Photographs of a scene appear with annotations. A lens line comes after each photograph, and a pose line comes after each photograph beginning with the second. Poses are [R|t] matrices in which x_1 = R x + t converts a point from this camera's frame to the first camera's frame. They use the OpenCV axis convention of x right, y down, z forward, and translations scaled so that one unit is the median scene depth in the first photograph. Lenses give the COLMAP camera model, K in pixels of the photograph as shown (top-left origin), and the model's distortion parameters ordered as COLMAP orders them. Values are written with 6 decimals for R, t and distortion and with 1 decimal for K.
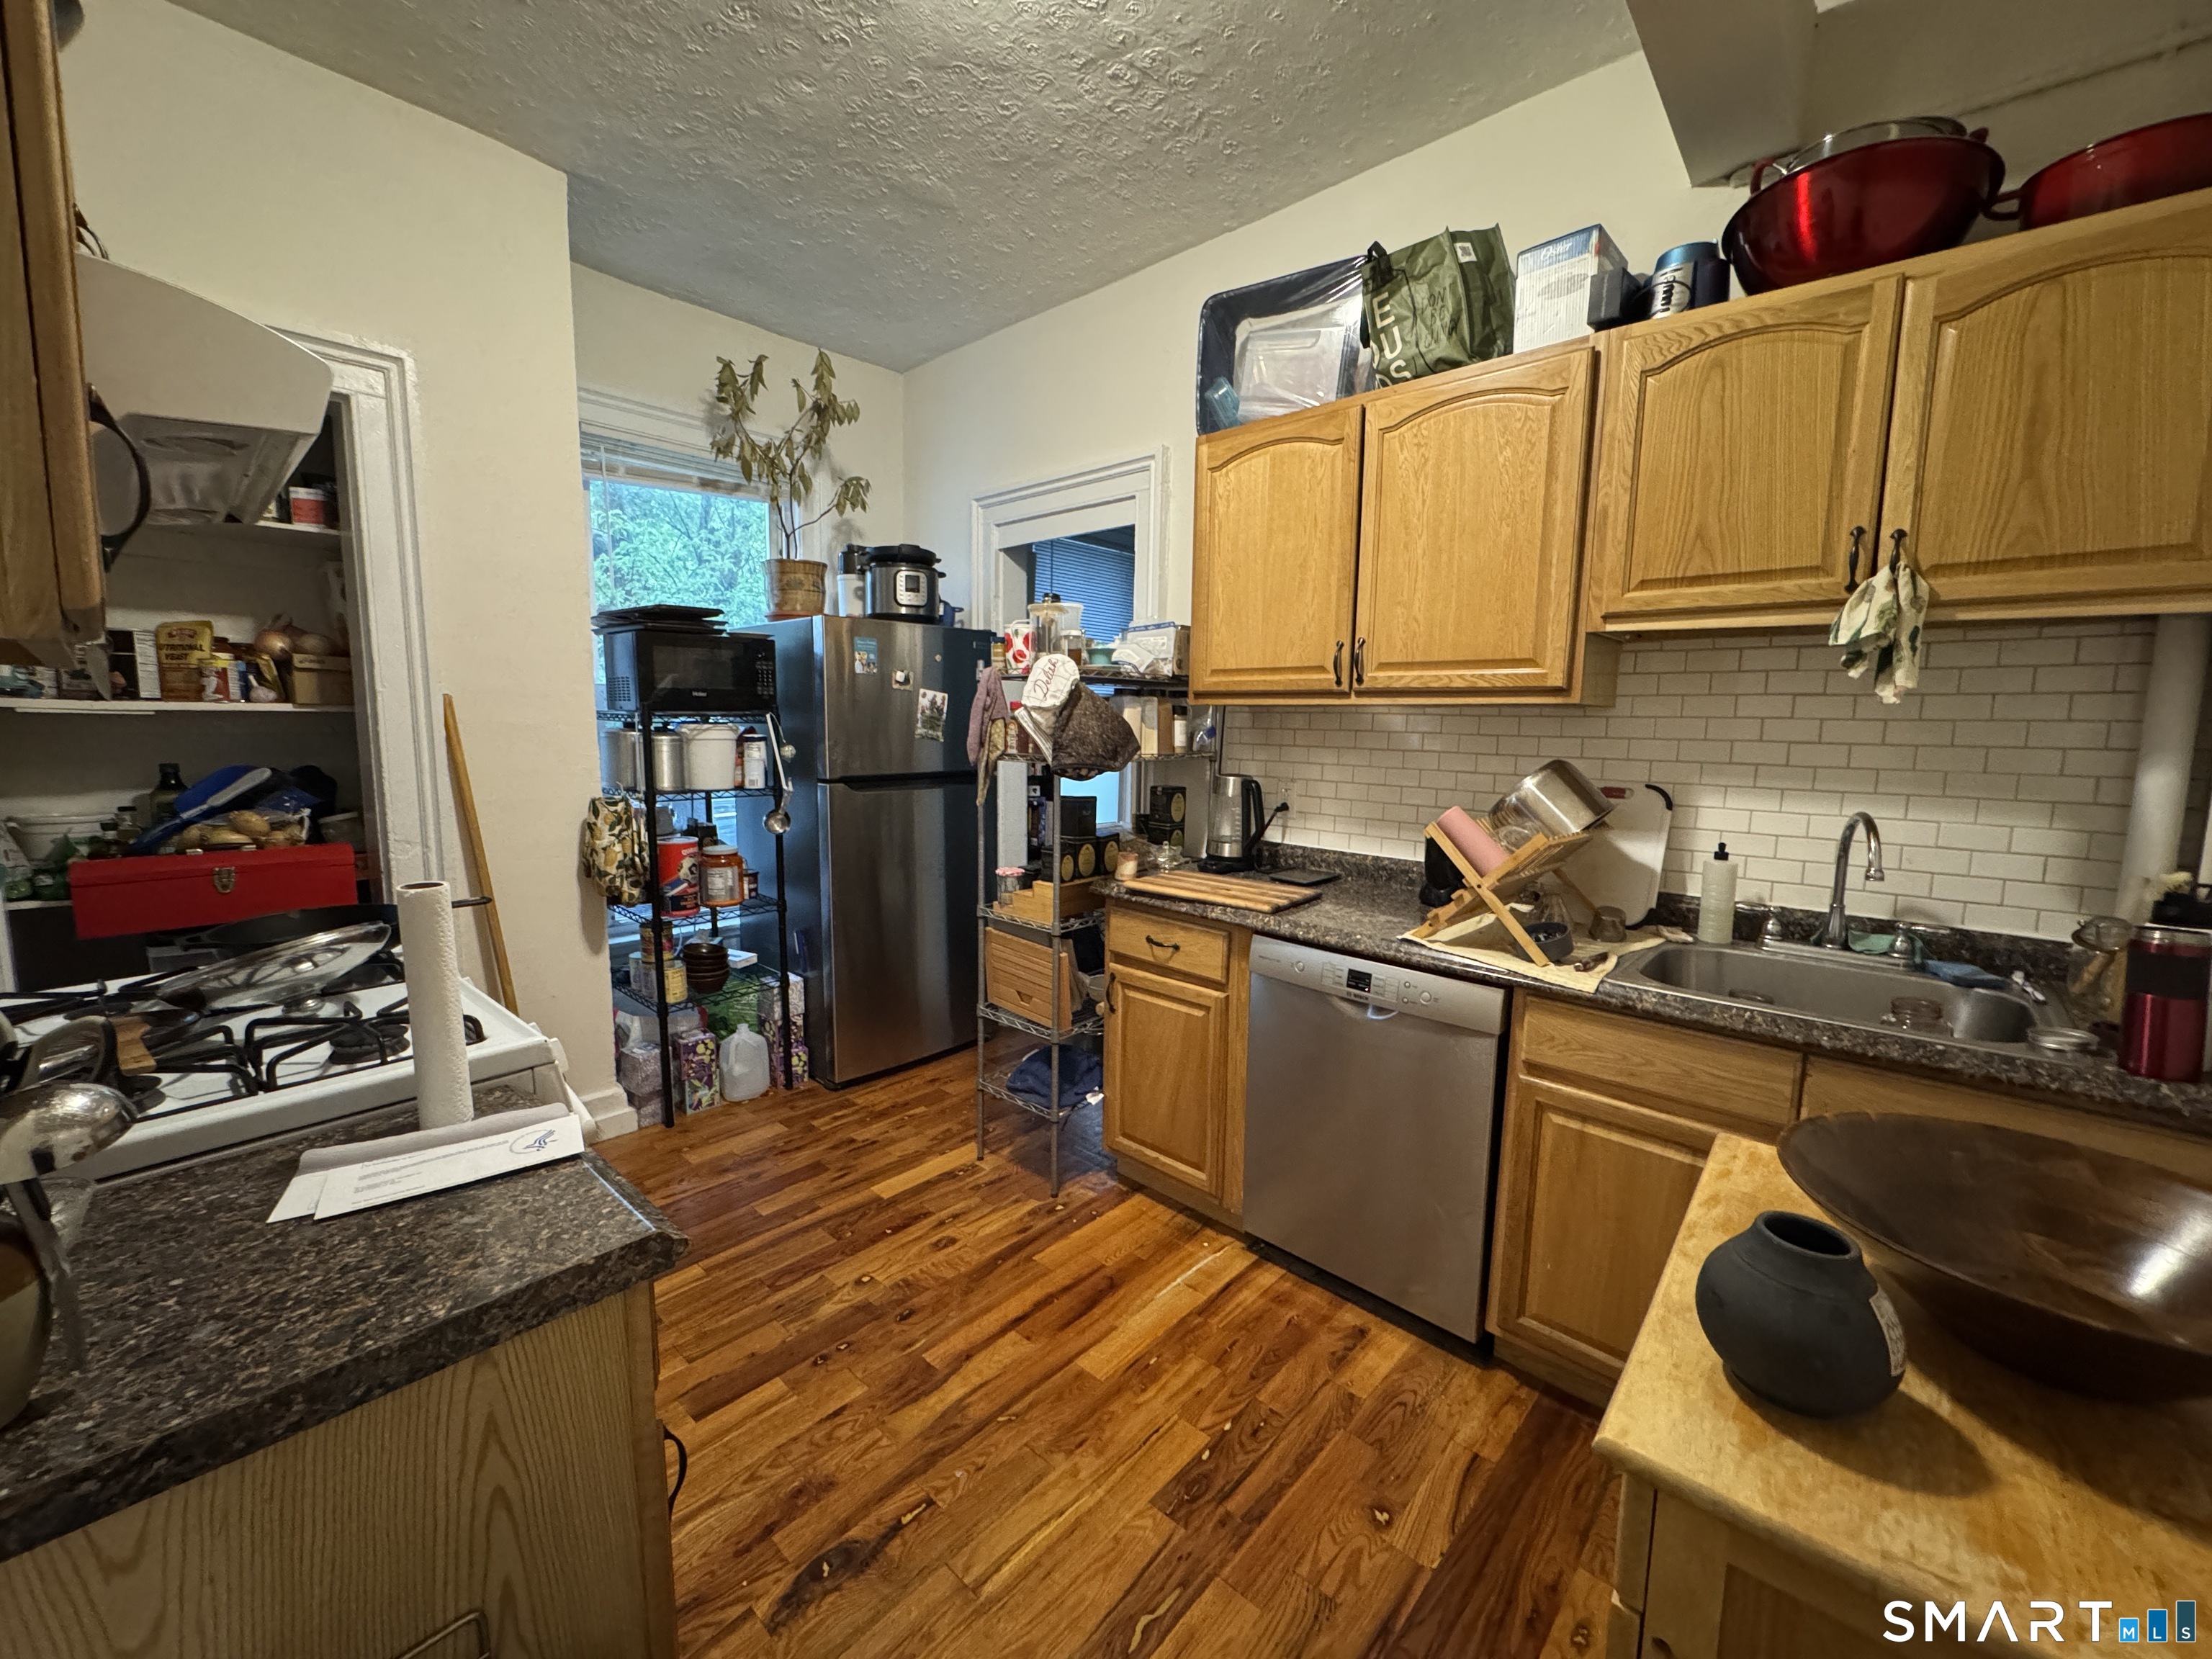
lens RADIAL K [[880.1, 0, 1106.0], [0, 880.1, 829.5], [0, 0, 1]] dist [0.001724, 0.000228]
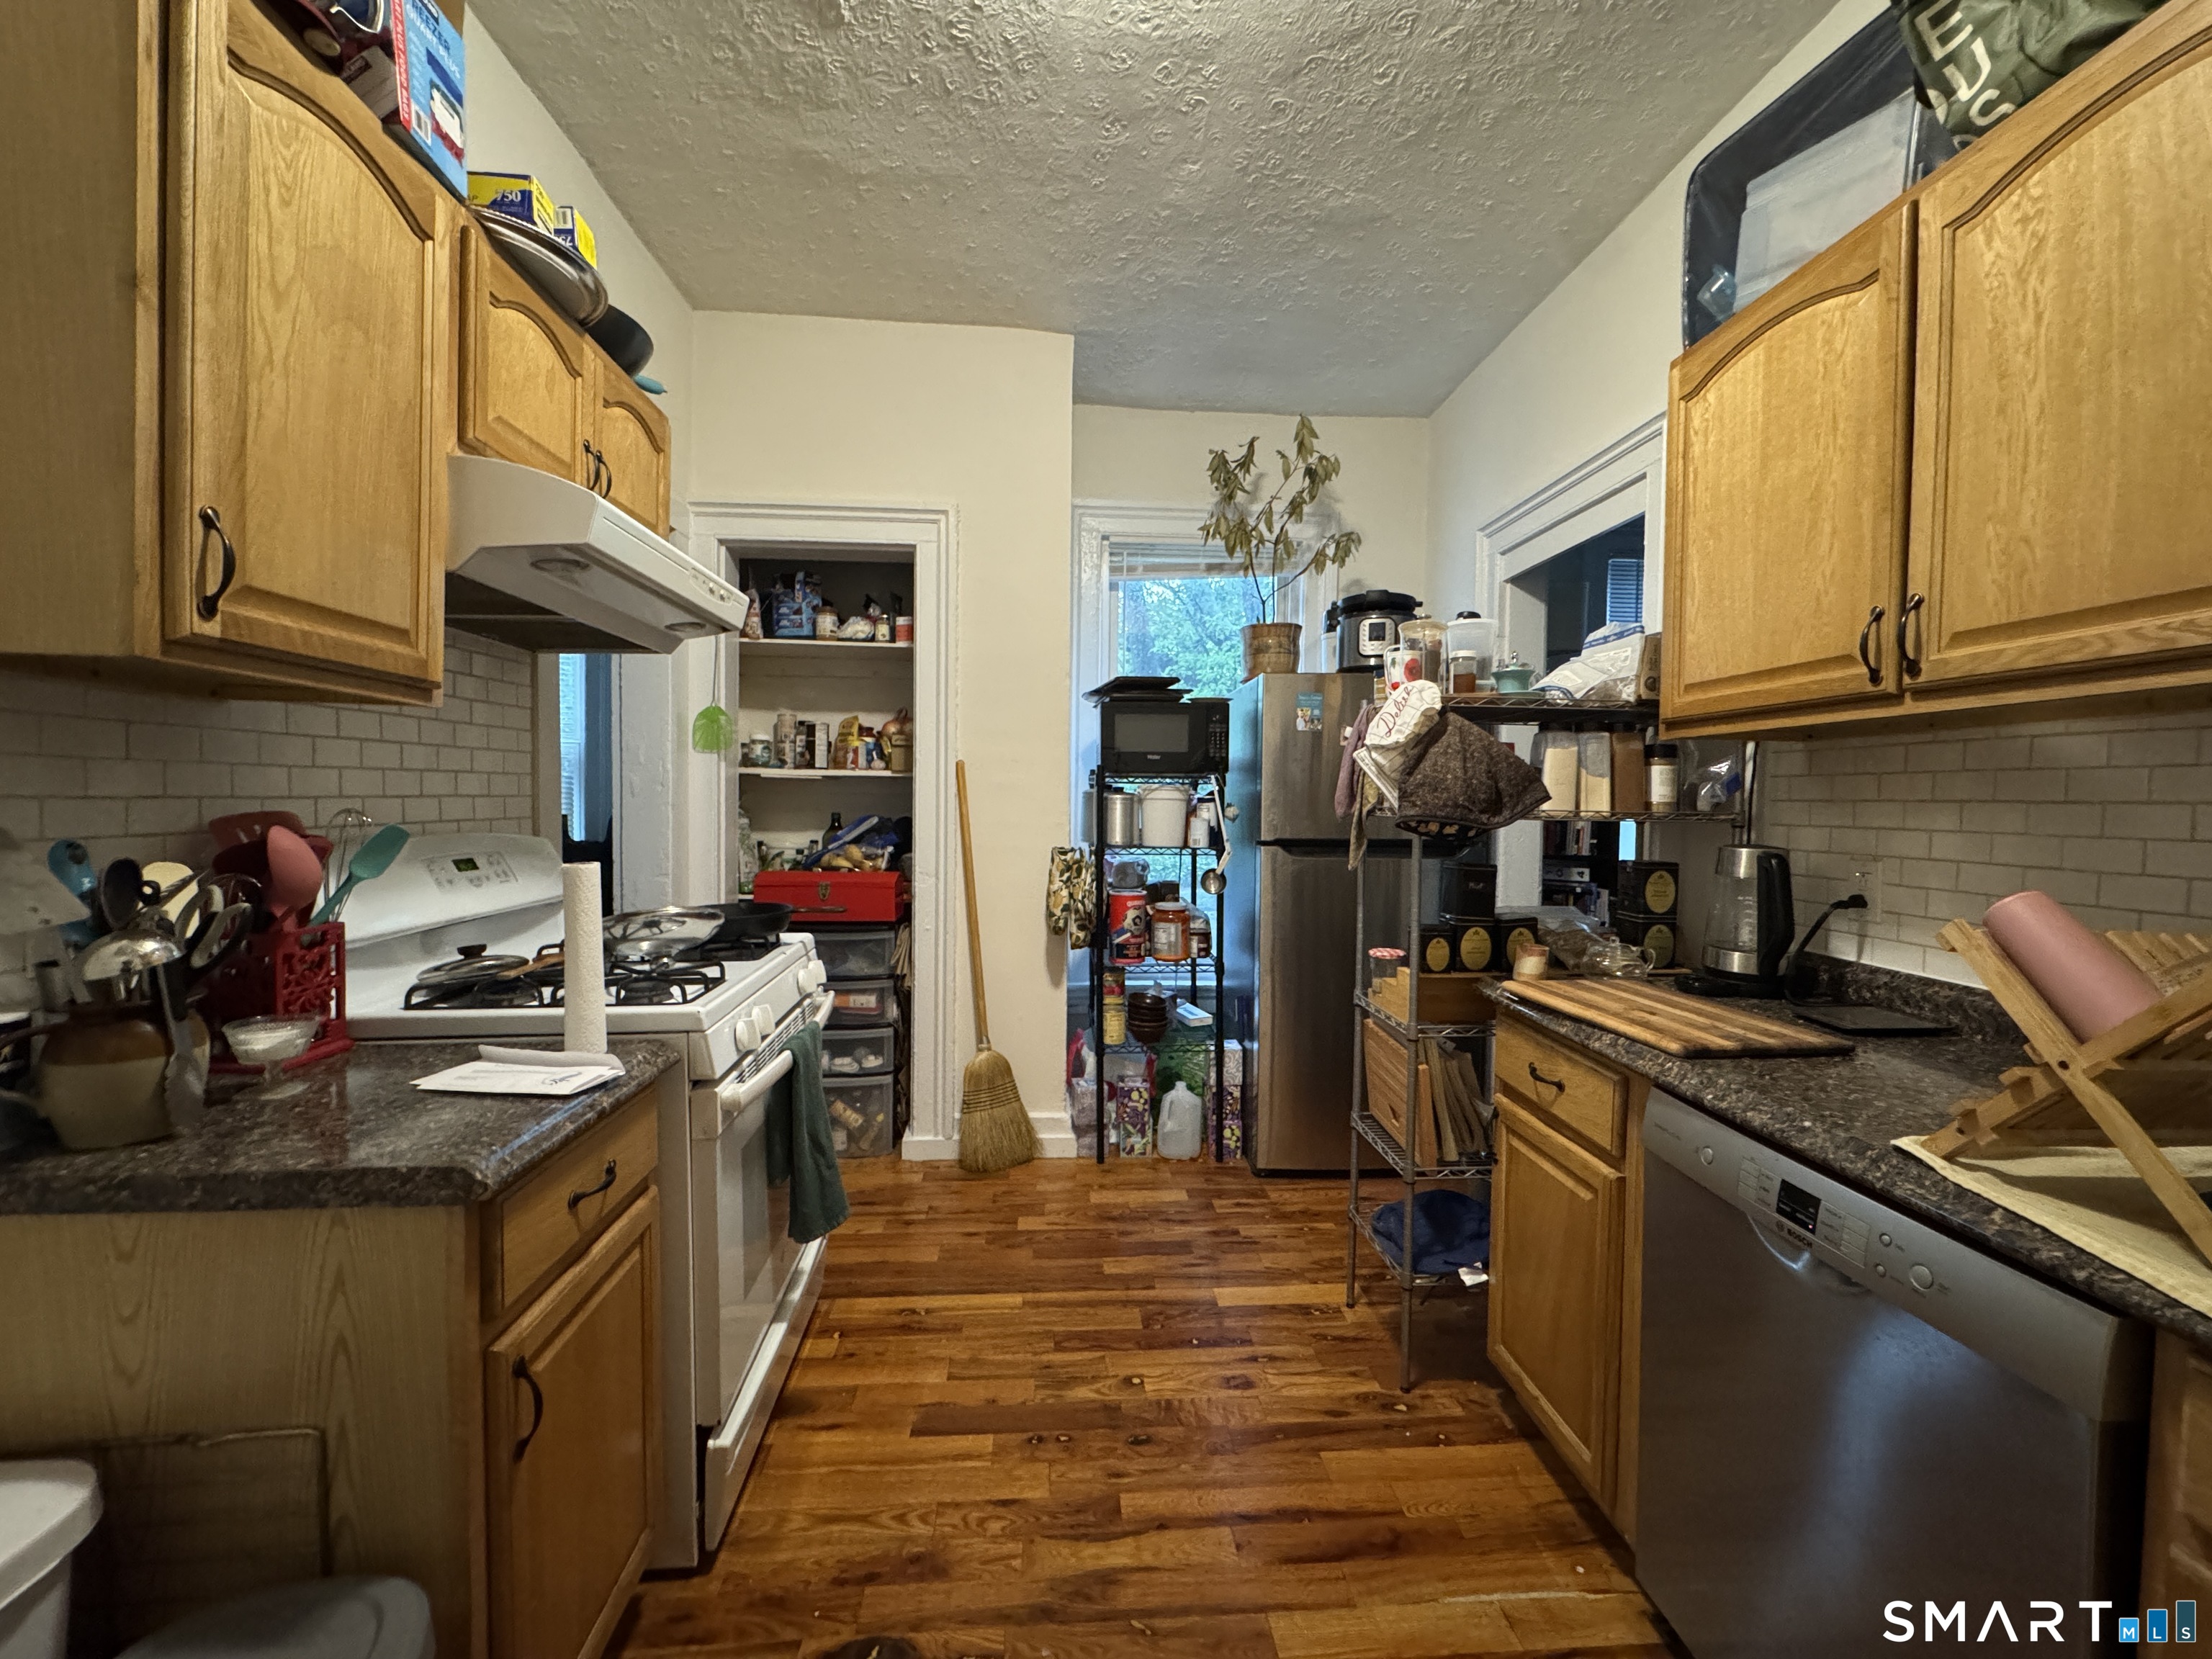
lens RADIAL K [[880.6, 0, 1106.0], [0, 880.6, 829.5], [0, 0, 1]] dist [-0.002299, 0.000134]
pose [[0.725458, 0.017585, -0.688042, 0.265109], [-0.088648, 0.993734, -0.068071, 0.012869], [0.682534, 0.110376, 0.722471, 0.227063]]
